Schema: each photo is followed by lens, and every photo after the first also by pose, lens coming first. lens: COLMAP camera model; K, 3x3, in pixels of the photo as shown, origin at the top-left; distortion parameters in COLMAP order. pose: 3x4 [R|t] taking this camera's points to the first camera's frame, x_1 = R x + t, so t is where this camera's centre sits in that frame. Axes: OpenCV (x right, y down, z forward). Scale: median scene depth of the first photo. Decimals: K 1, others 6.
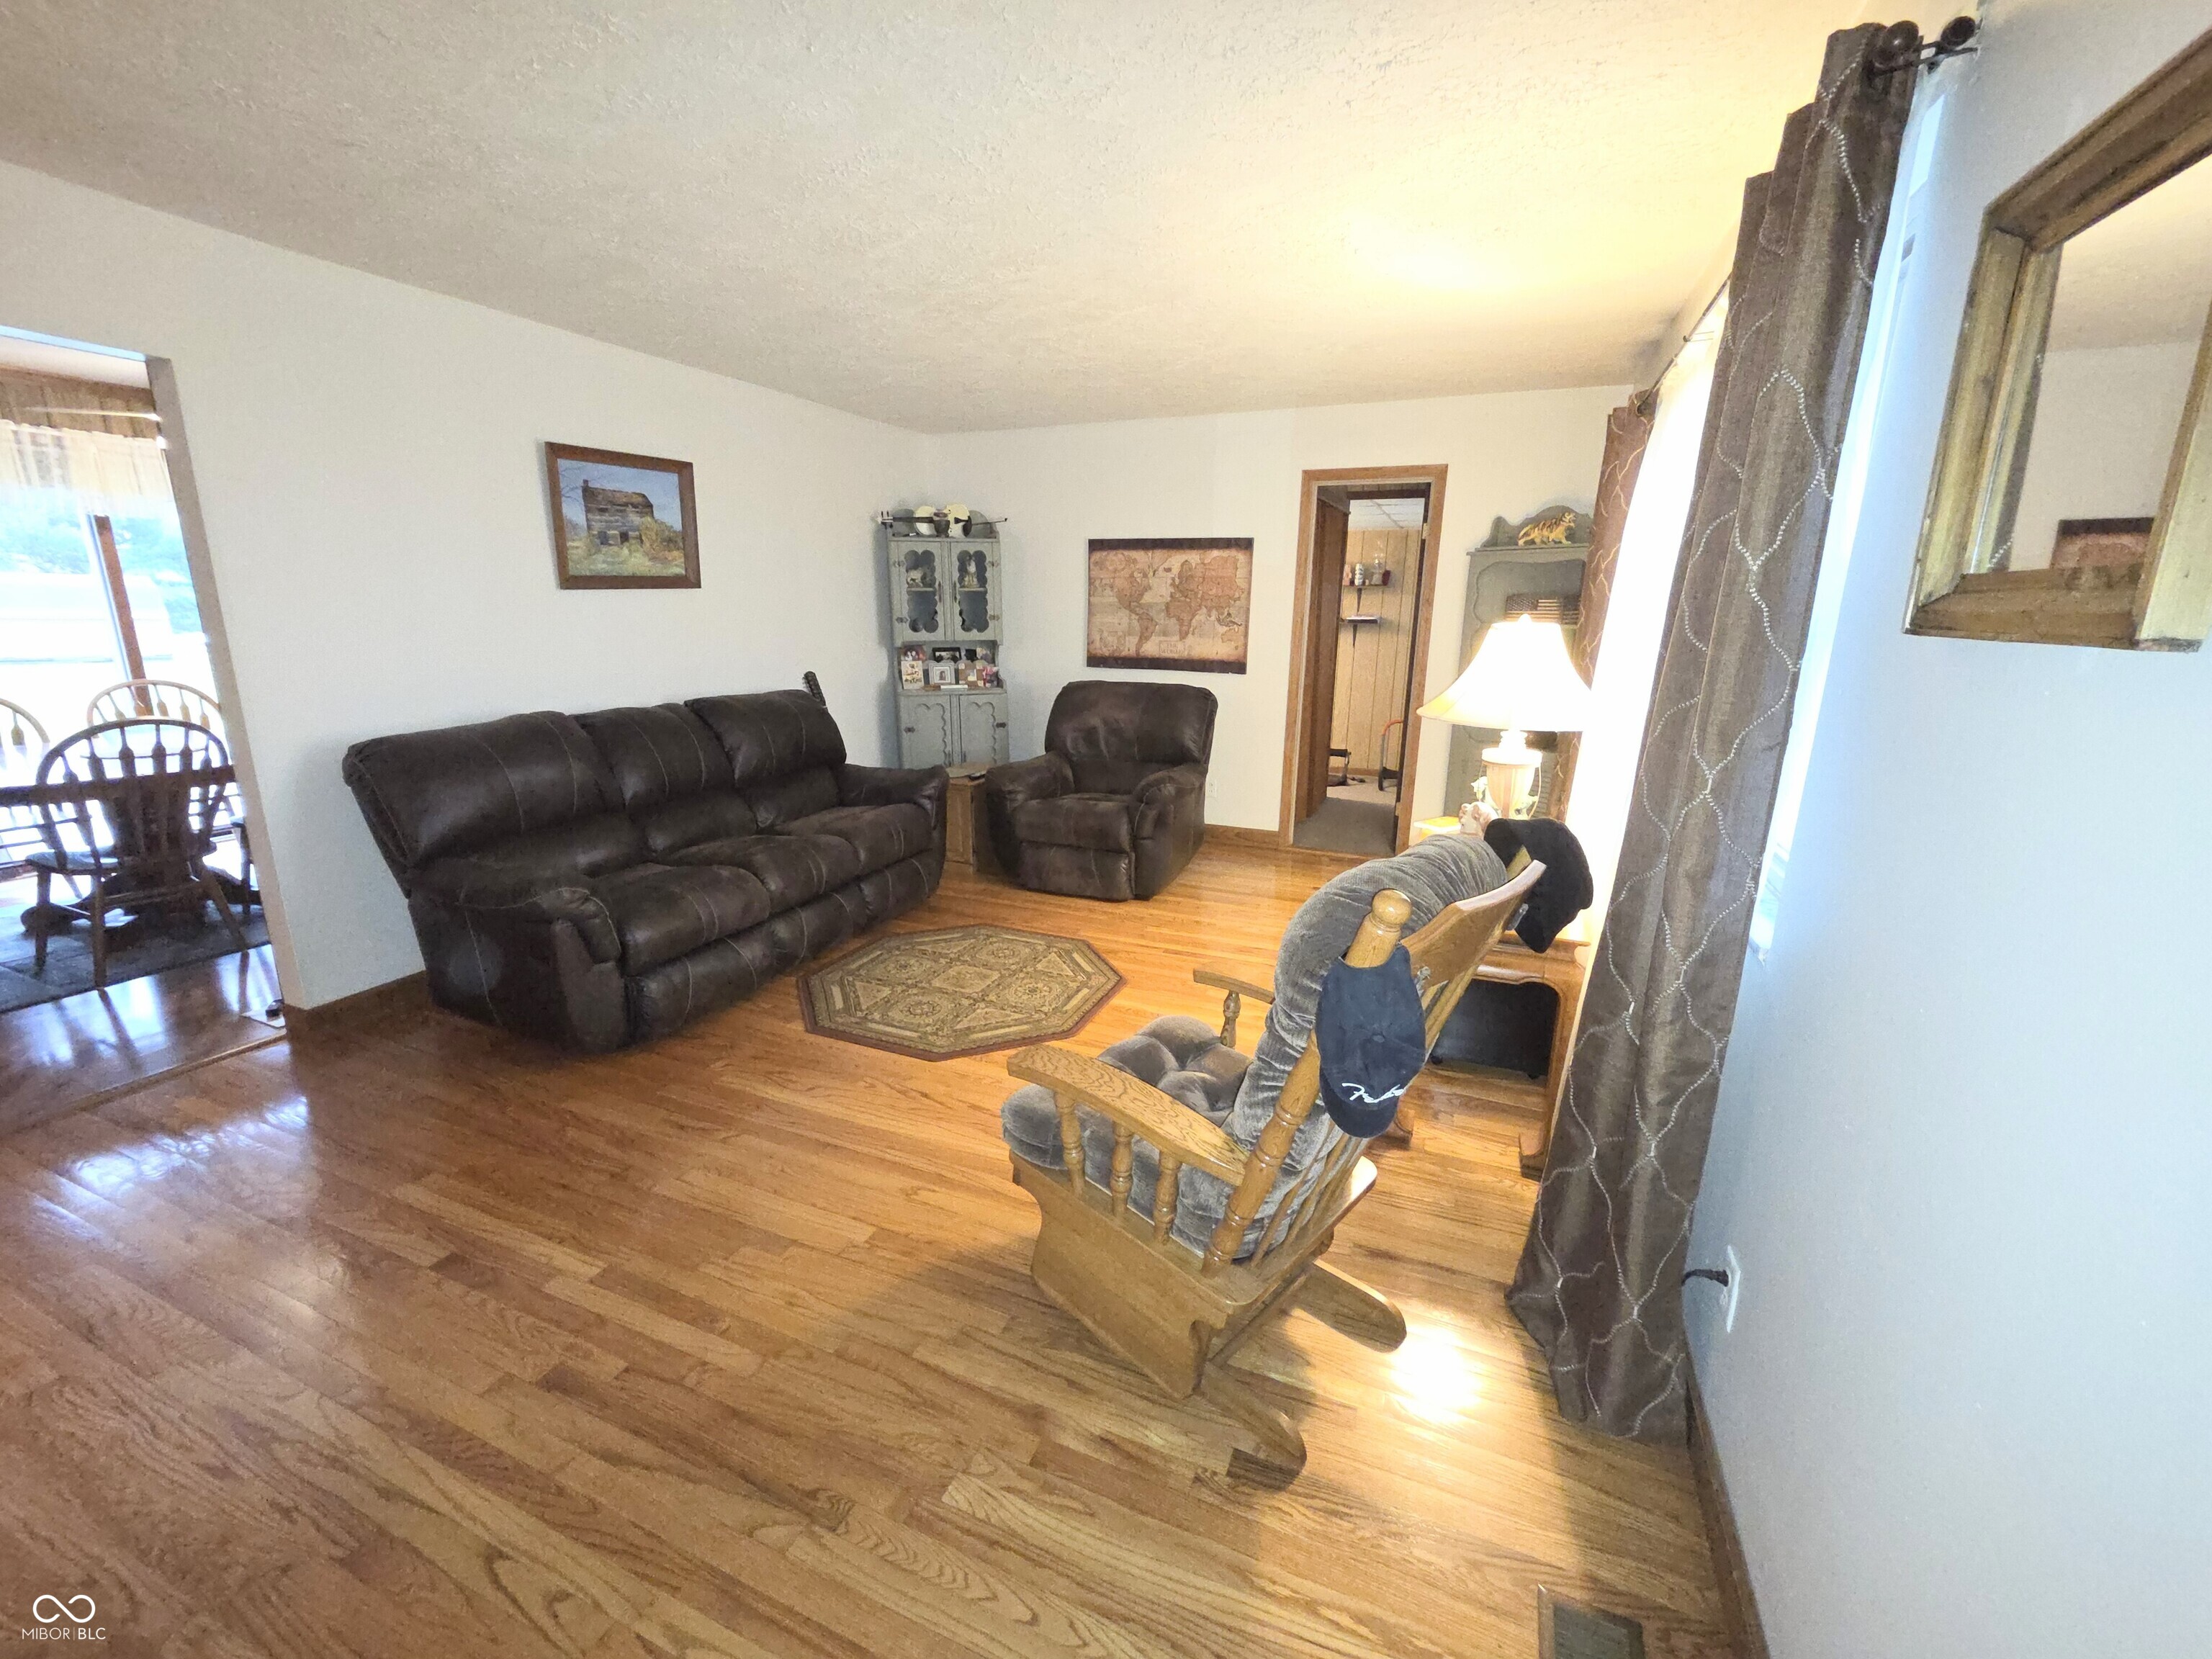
lens RADIAL K [[910.8, 0, 1096.7], [0, 910.8, 826.5], [0, 0, 1]] dist [0.000188, -0.000691]
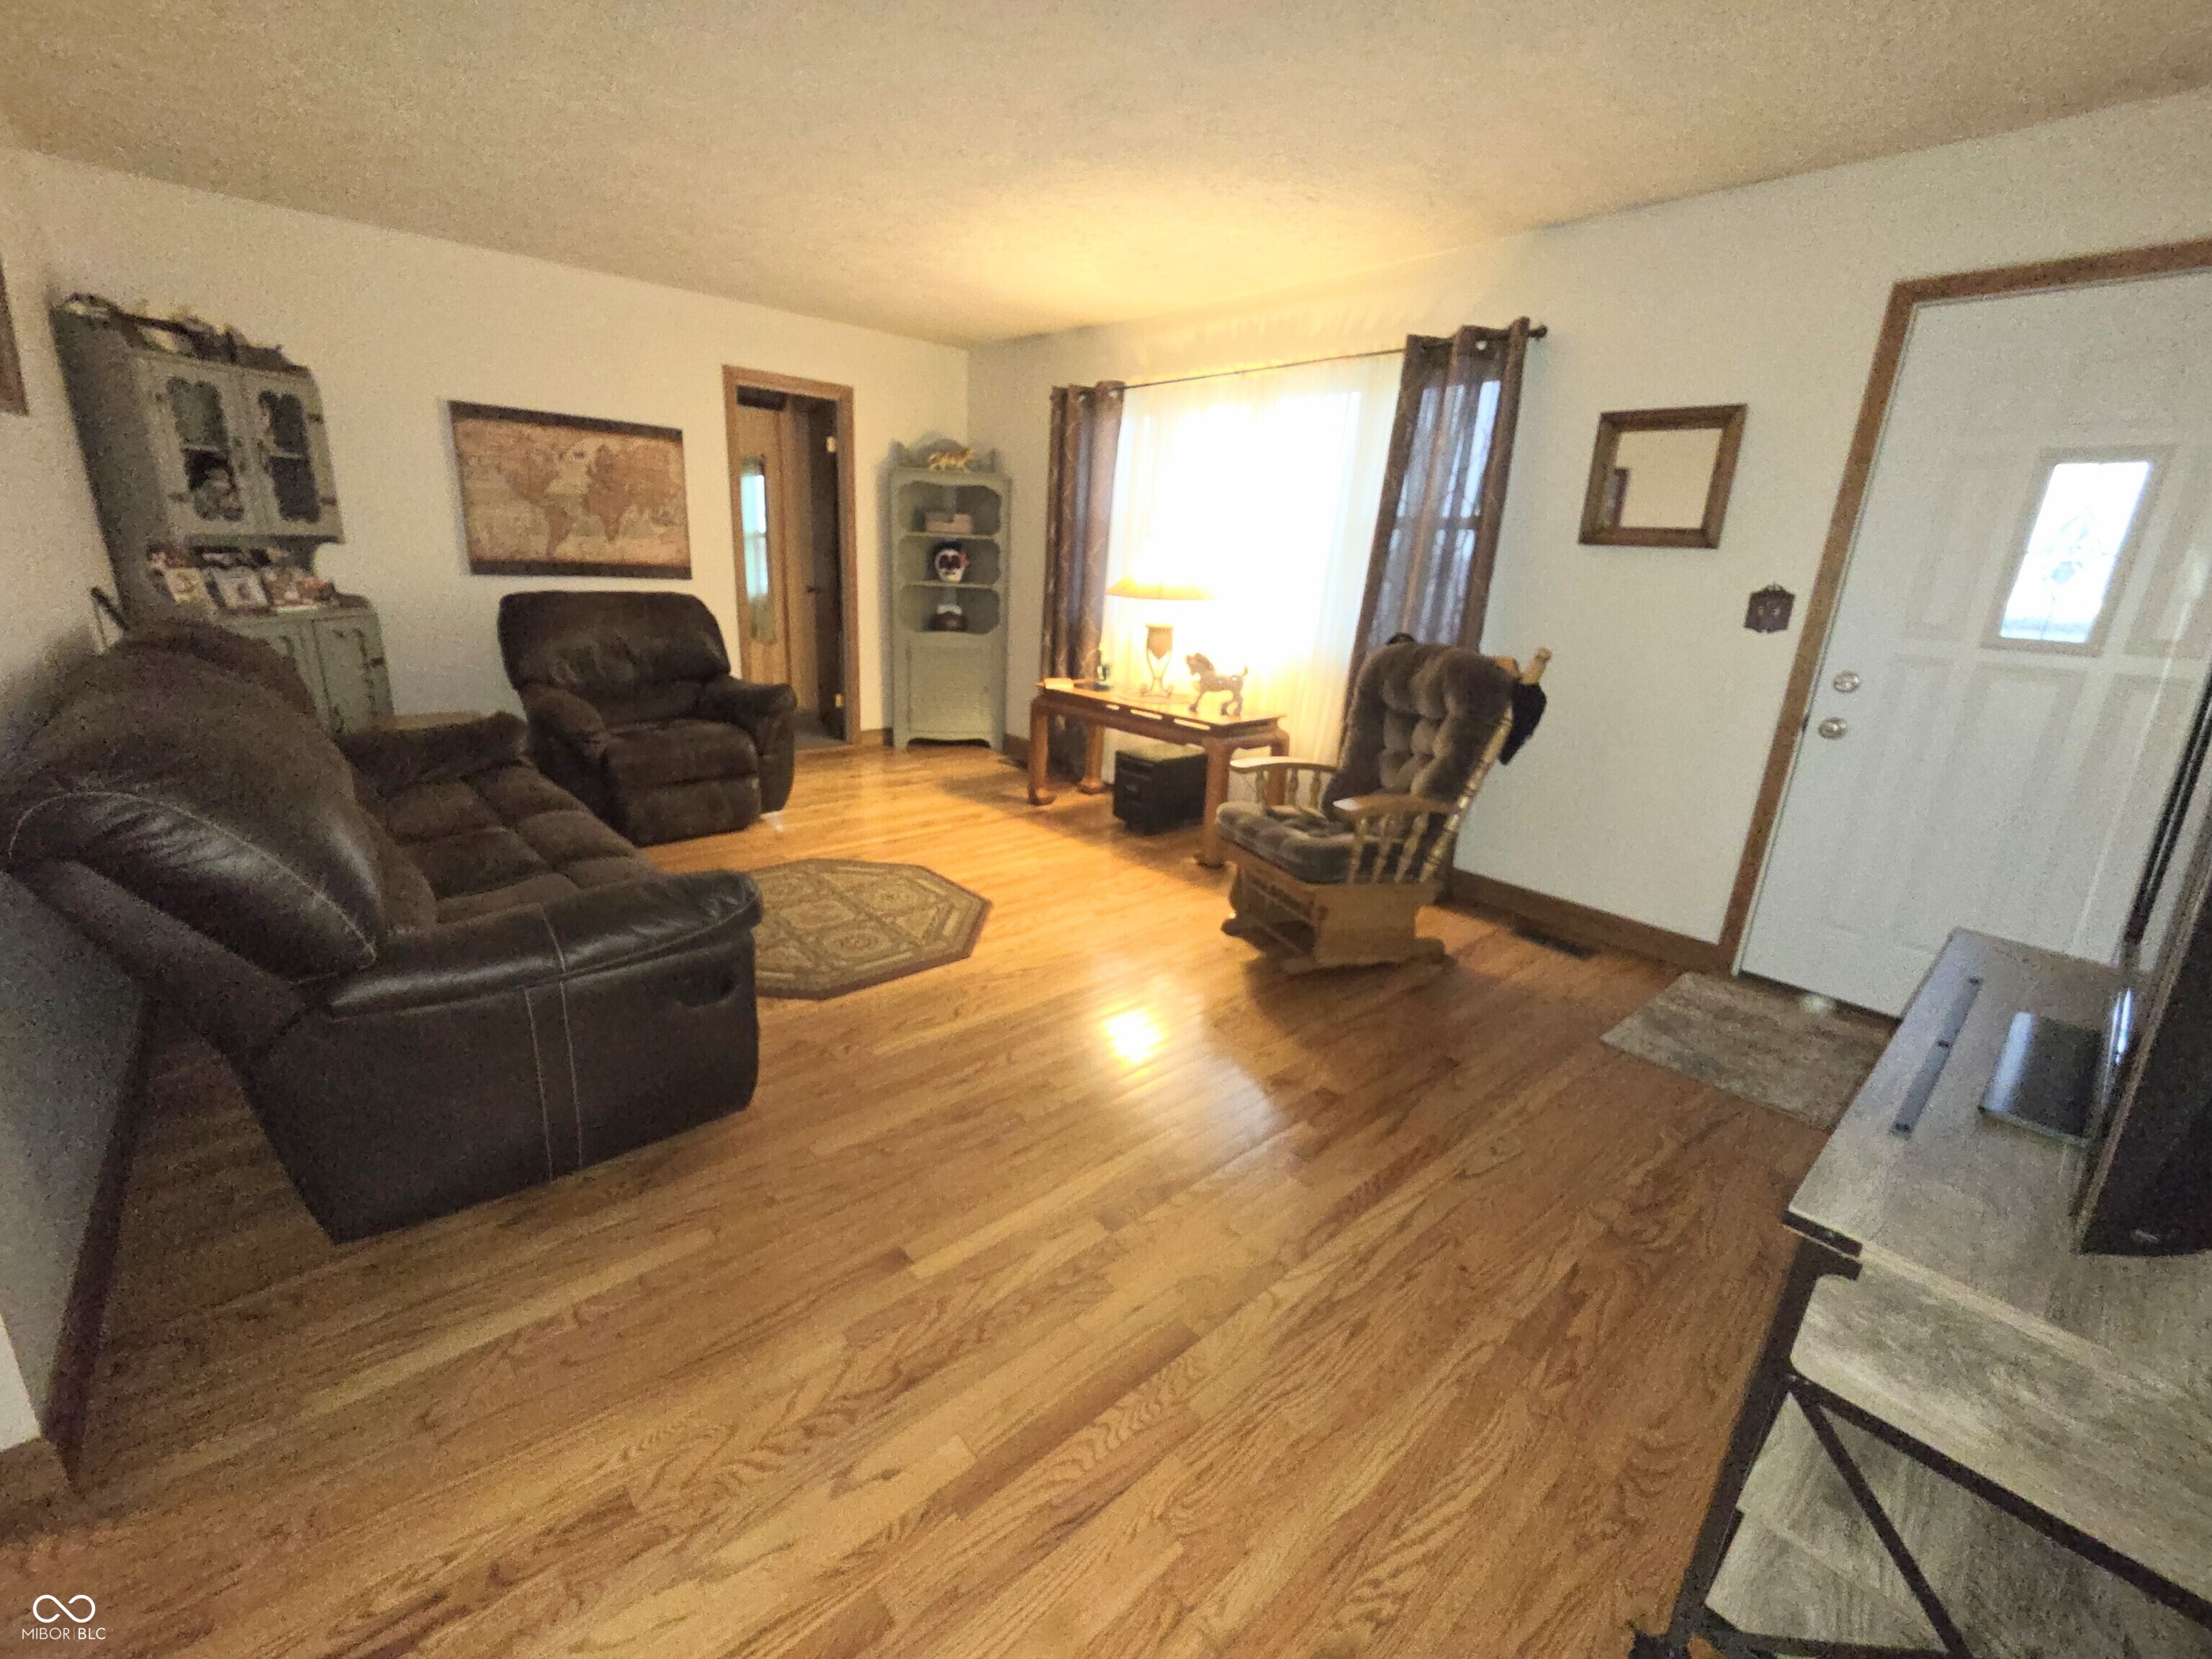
lens RADIAL K [[924.8, 0, 1098.6], [0, 924.8, 825.7], [0, 0, 1]] dist [-0.001303, -0.000147]
pose [[0.427681, -0.248622, 0.869066, -0.732779], [0.171793, 0.966264, 0.191886, -0.044856], [-0.887455, 0.067234, 0.455964, 0.286278]]
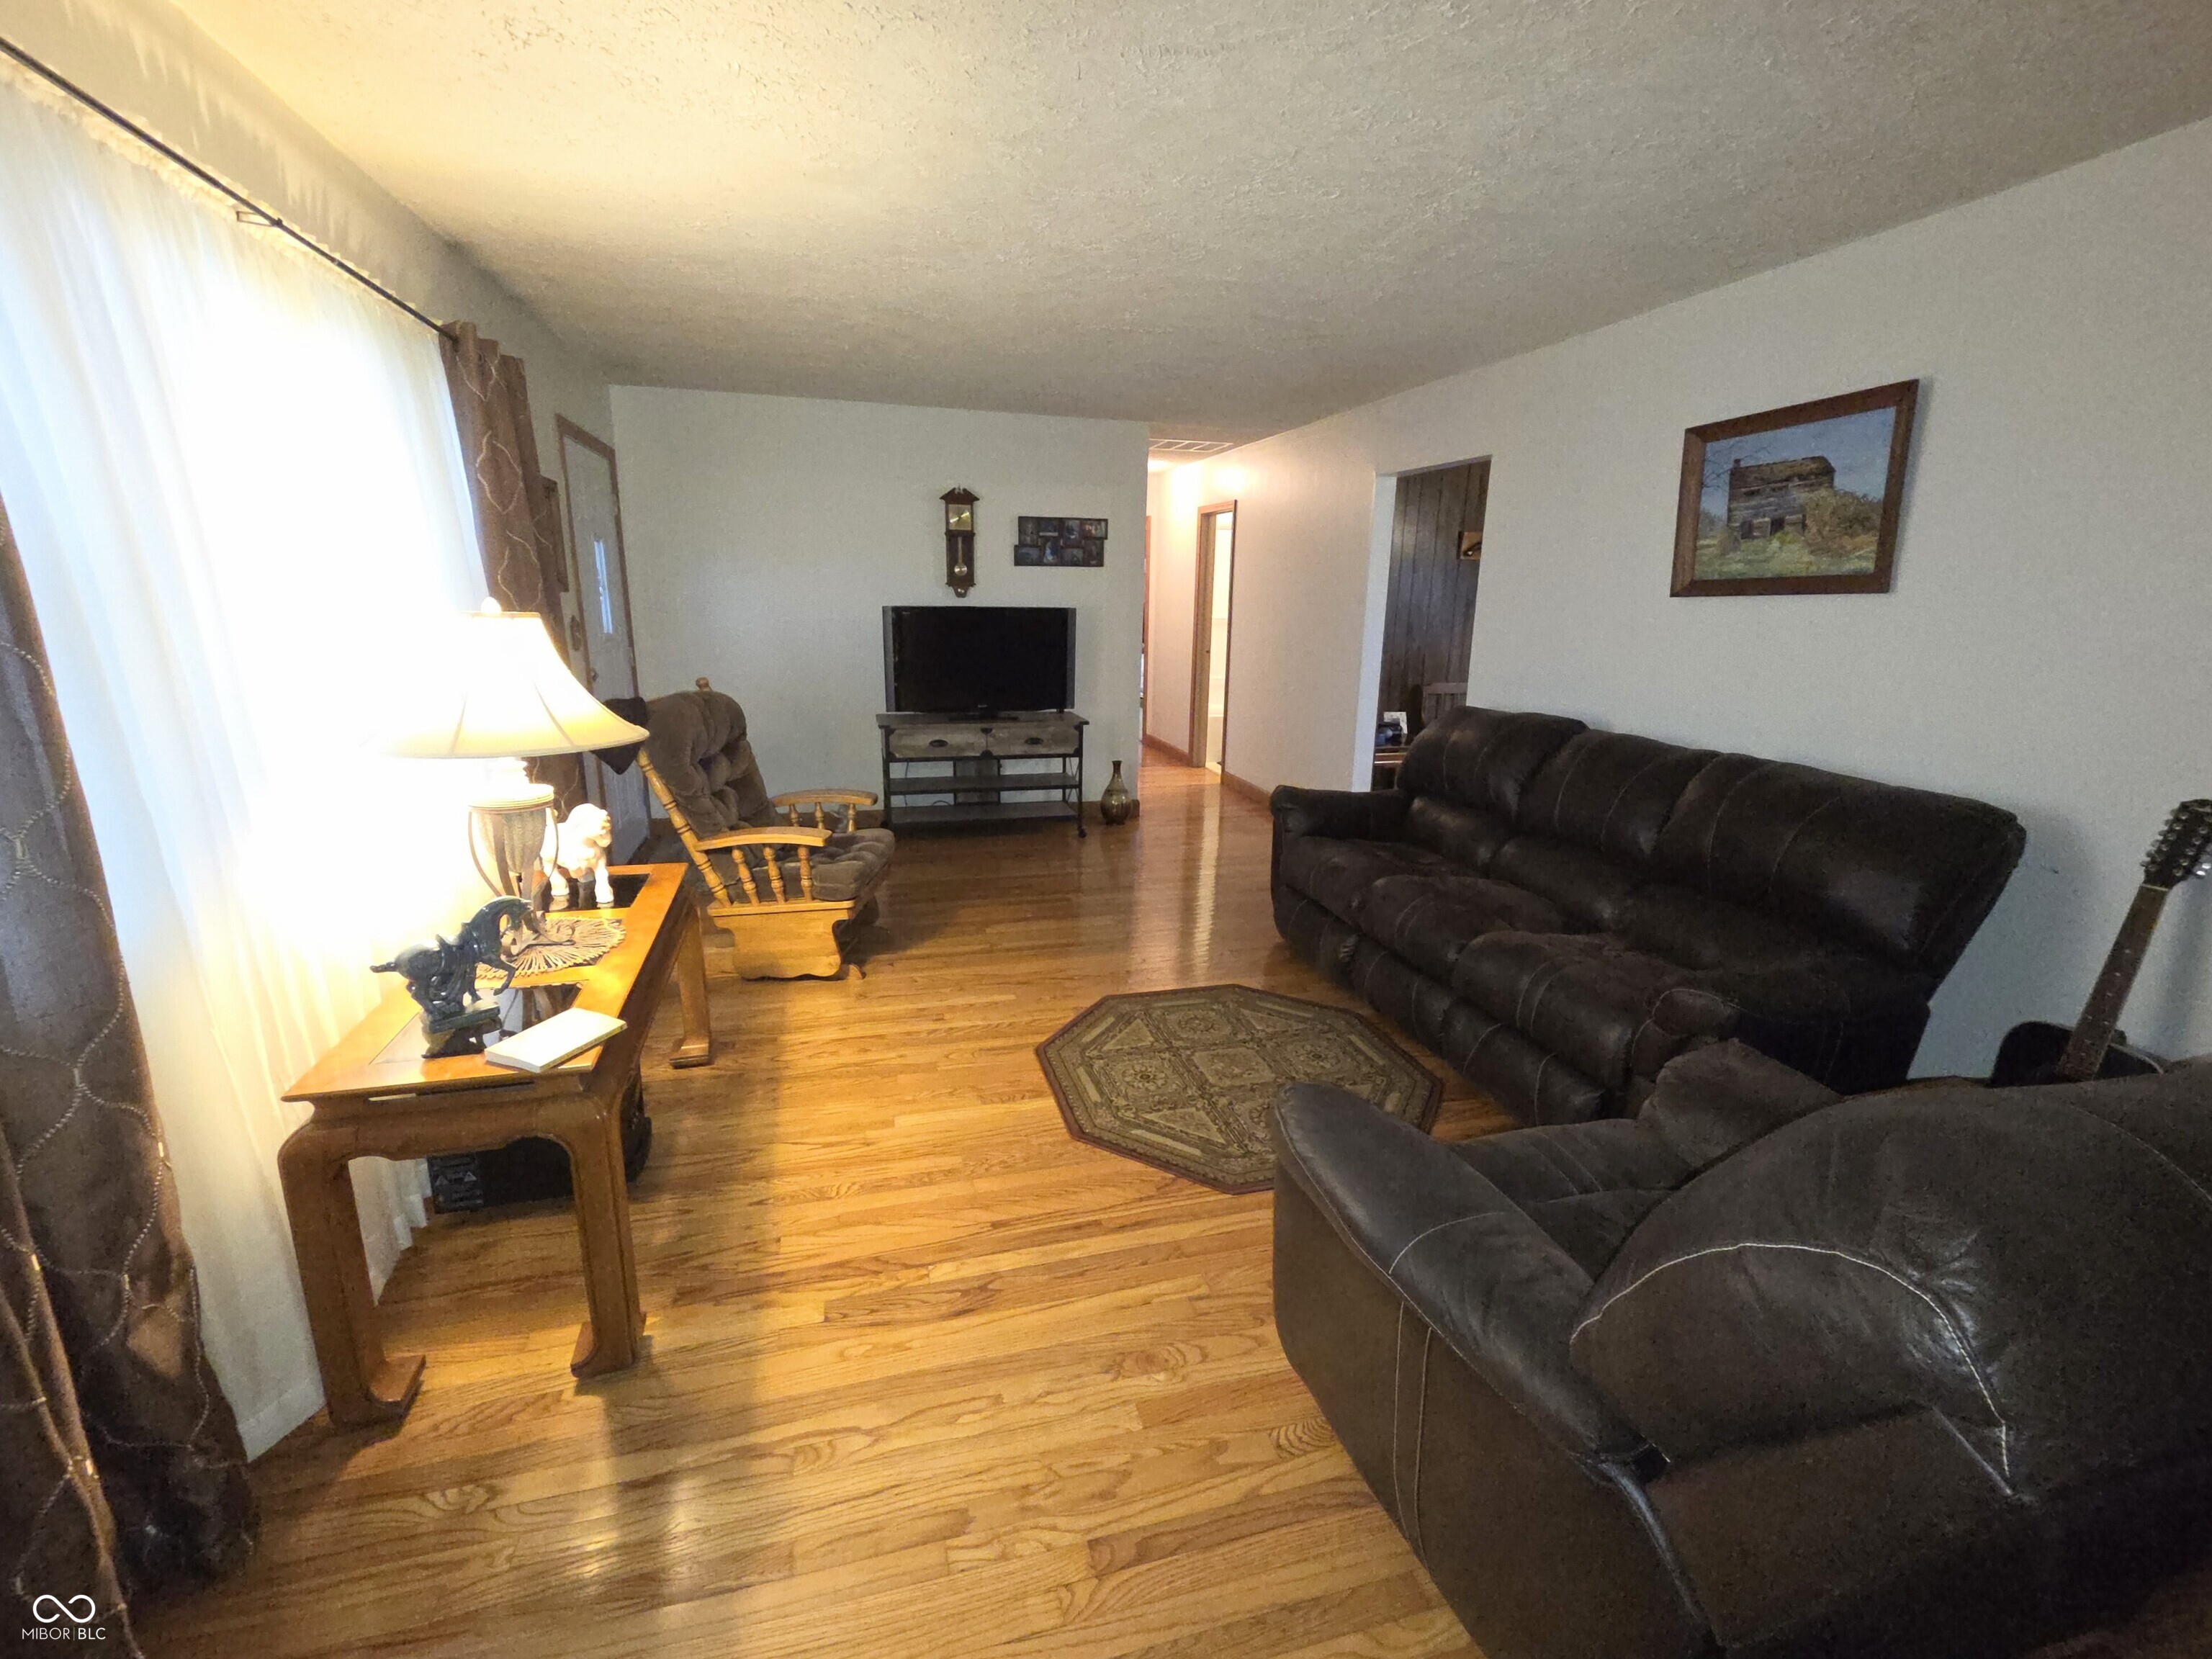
lens RADIAL K [[931.1, 0, 1094.0], [0, 931.1, 826.3], [0, 0, 1]] dist [-0.002173, -0.000495]
pose [[-0.783918, 0.125505, -0.608047, 0.384294], [-0.175814, 0.894395, 0.411275, -0.305886], [0.595451, 0.429310, -0.679067, 1.259090]]
